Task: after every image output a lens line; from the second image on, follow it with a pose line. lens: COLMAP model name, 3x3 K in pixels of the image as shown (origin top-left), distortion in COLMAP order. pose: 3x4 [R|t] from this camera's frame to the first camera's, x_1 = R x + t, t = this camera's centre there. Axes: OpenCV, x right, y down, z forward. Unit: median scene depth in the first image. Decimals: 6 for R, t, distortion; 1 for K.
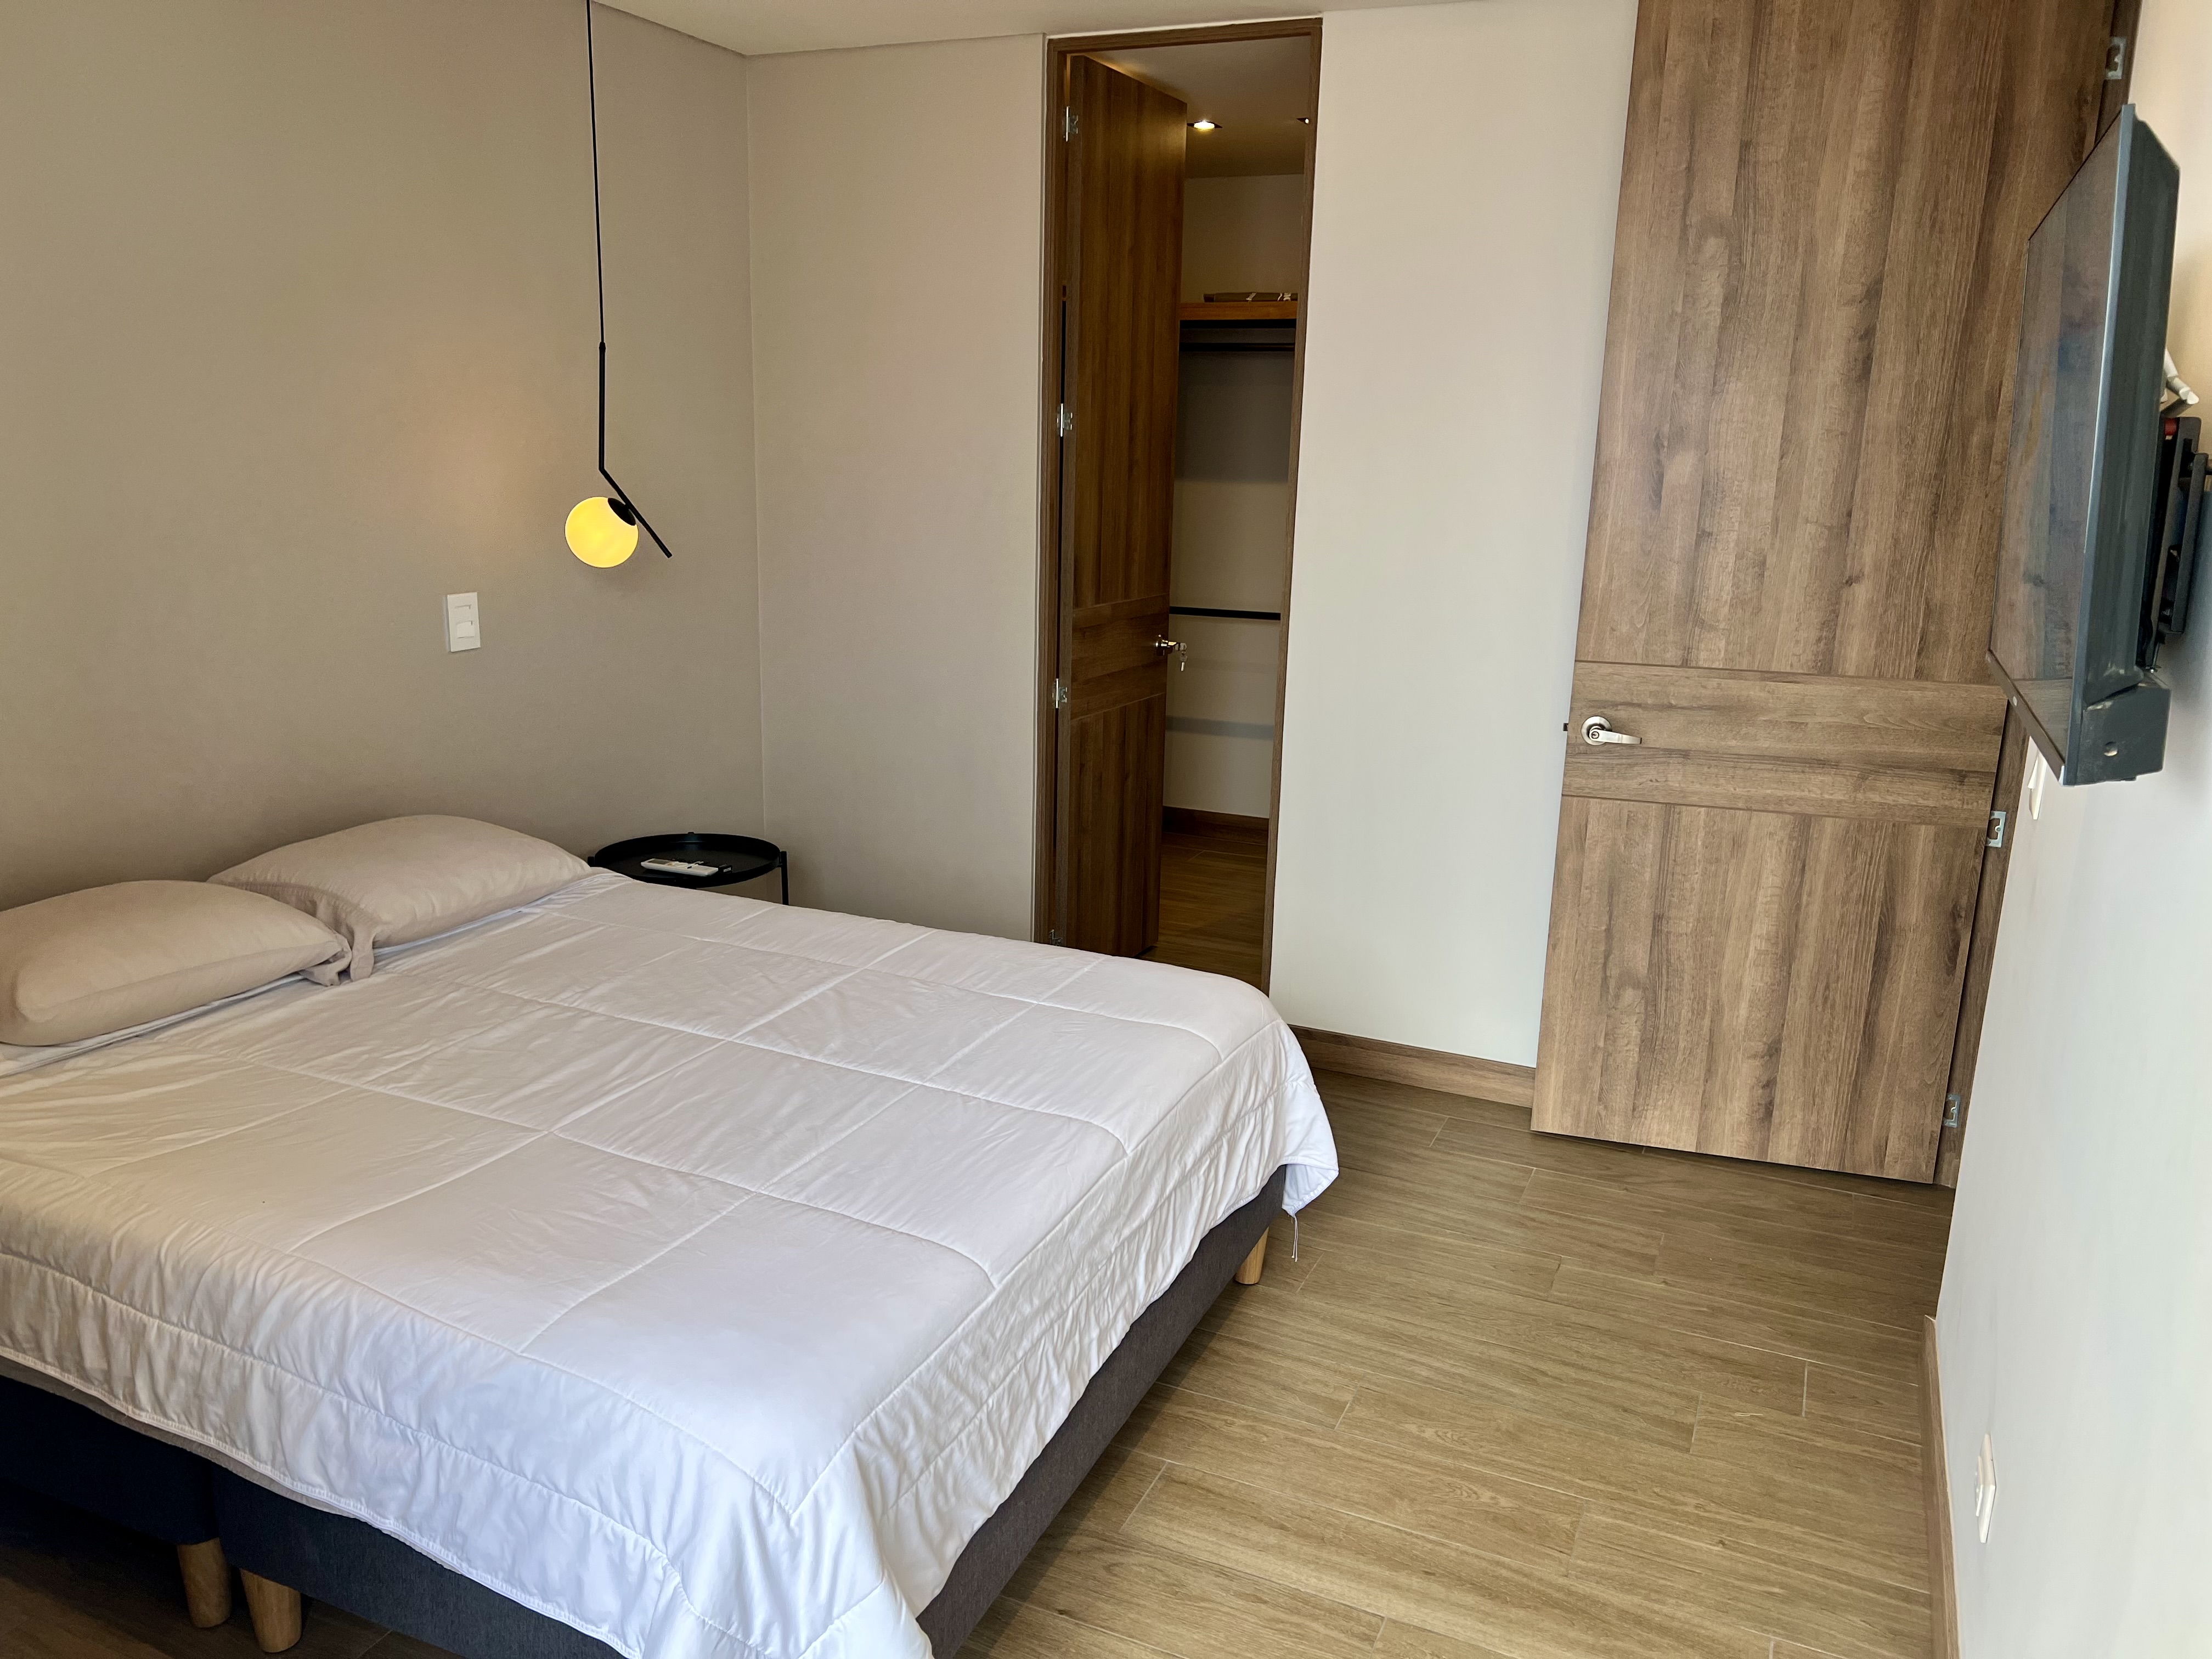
lens RADIAL K [[1667.8, 0, 1106.9], [0, 1667.8, 835.1], [0, 0, 1]] dist [0.016405, -0.002815]
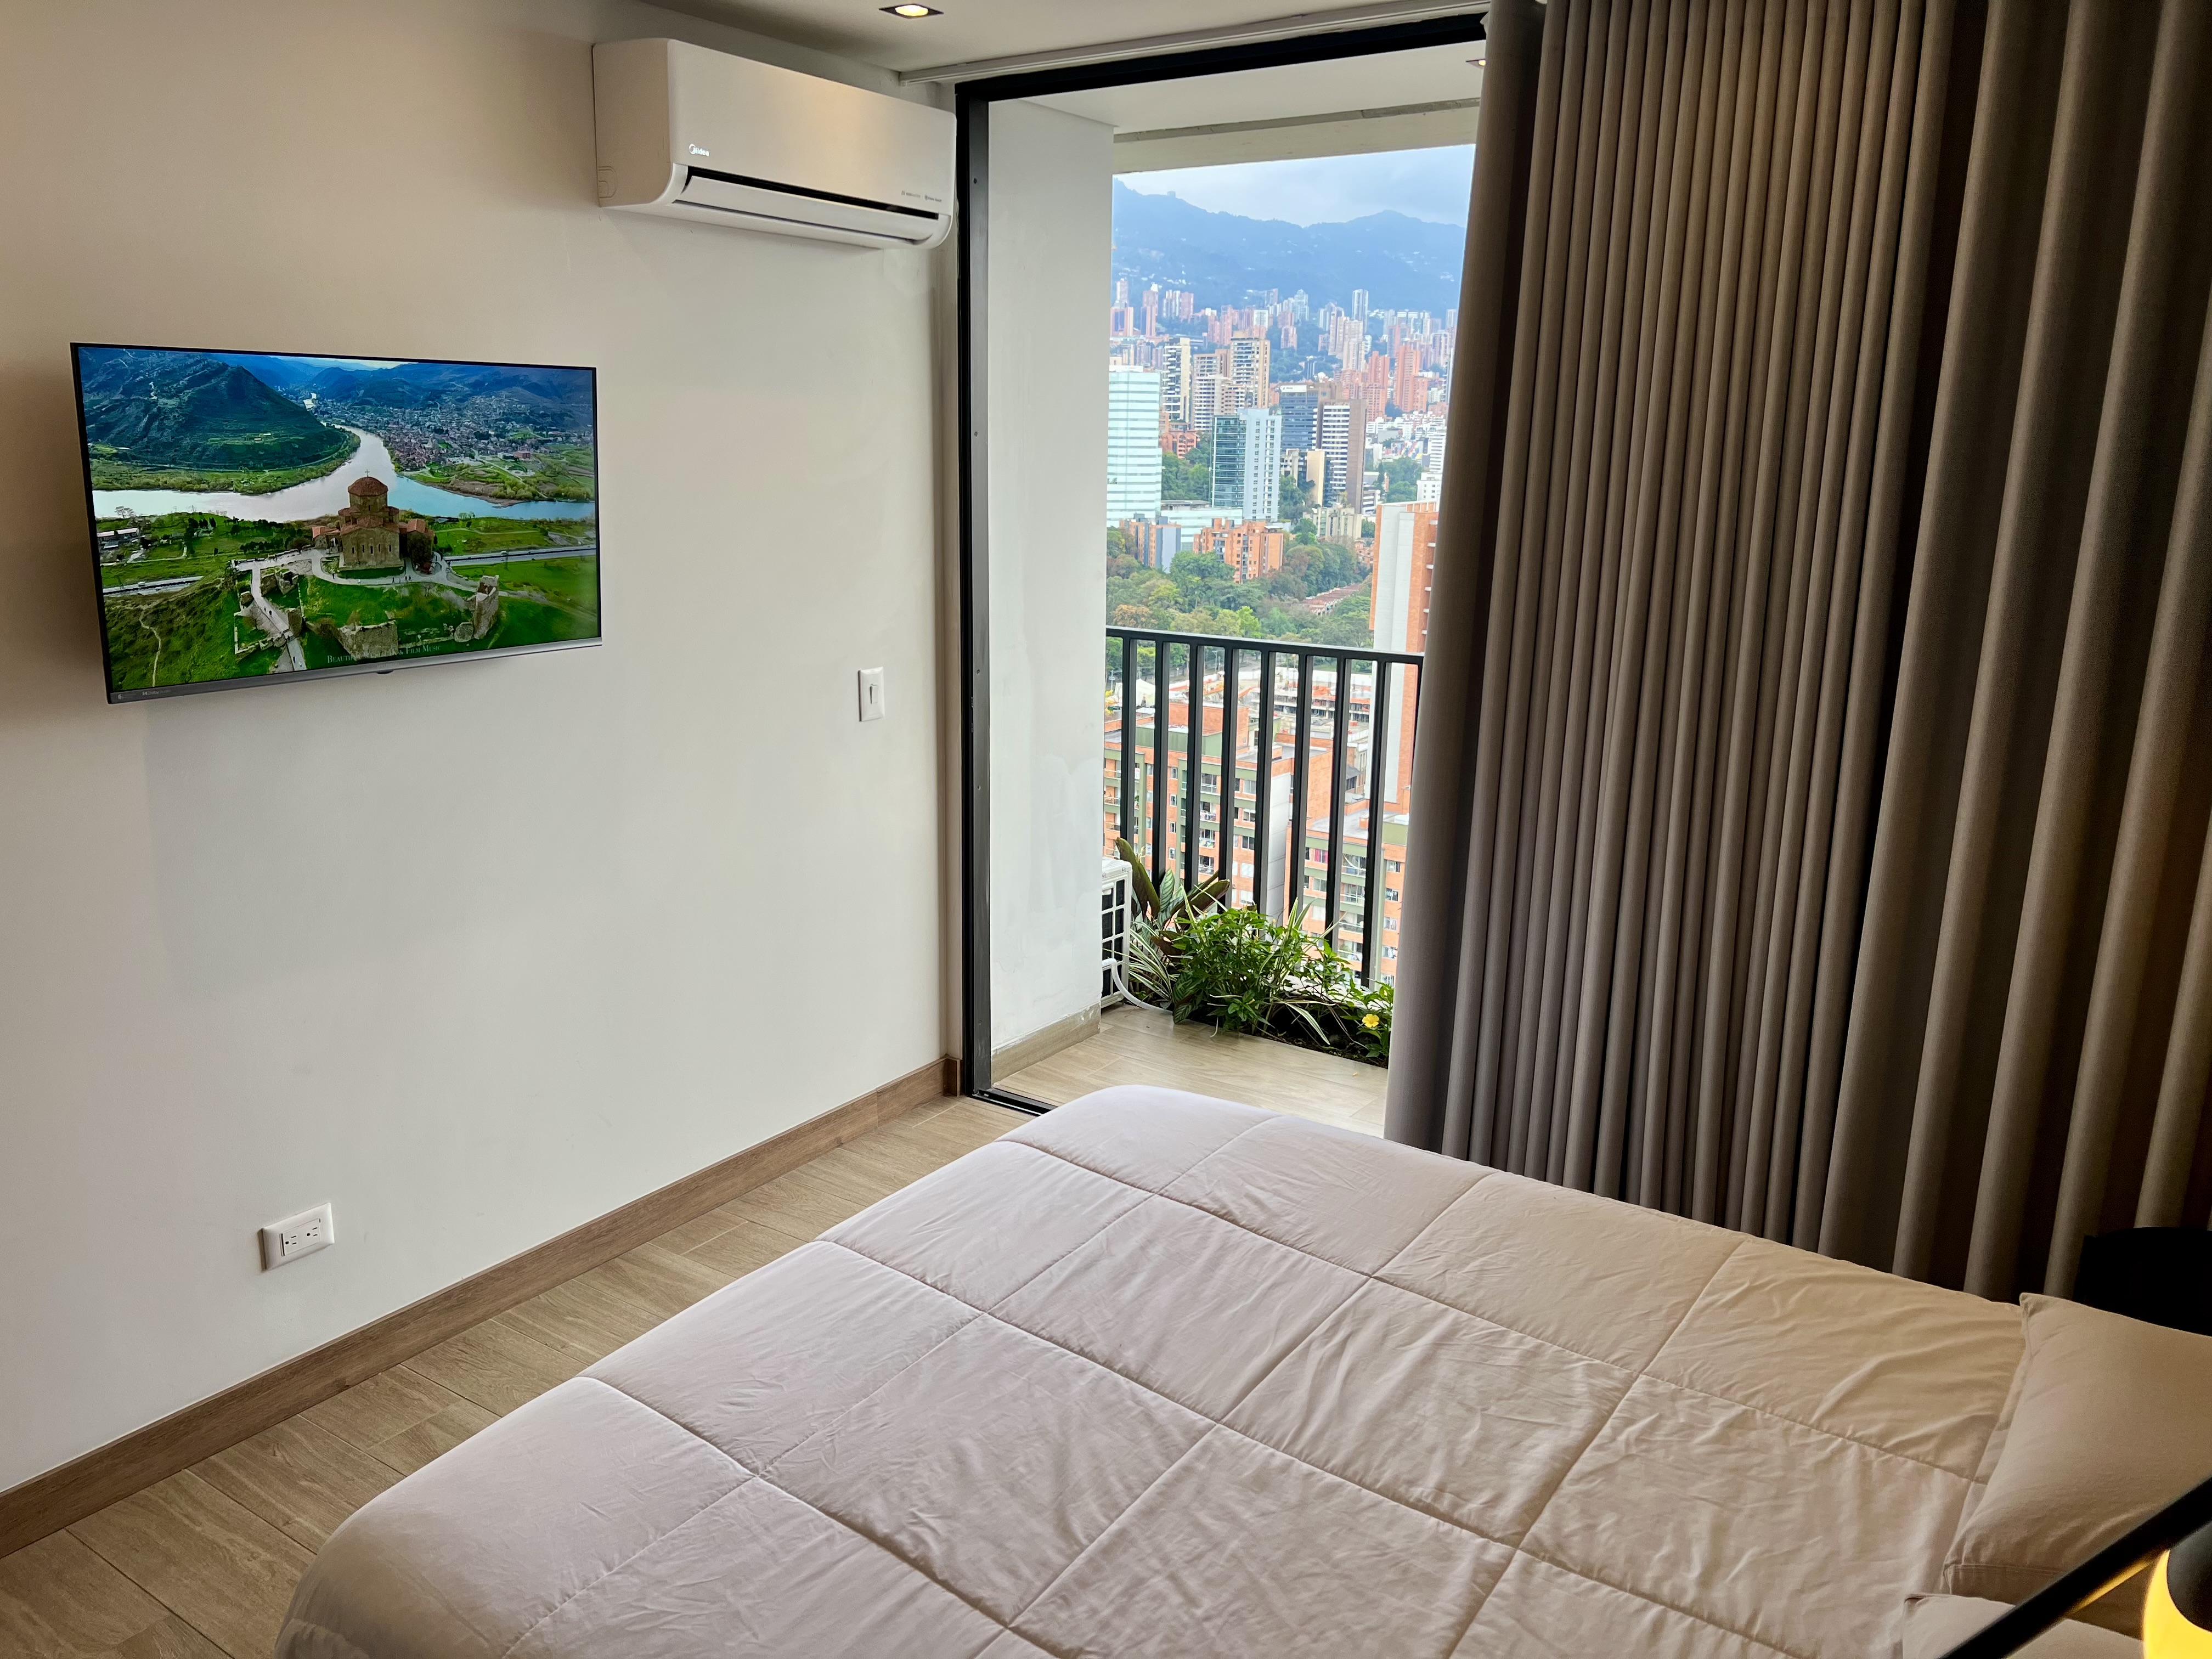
lens RADIAL K [[1662.8, 0, 1106.0], [0, 1662.8, 829.5], [0, 0, 1]] dist [0.036347, -0.049854]
pose [[-0.983436, -0.092145, 0.156084, -0.252406], [-0.009039, 0.884997, 0.465510, -0.420824], [-0.181029, 0.456388, -0.871171, 1.448209]]
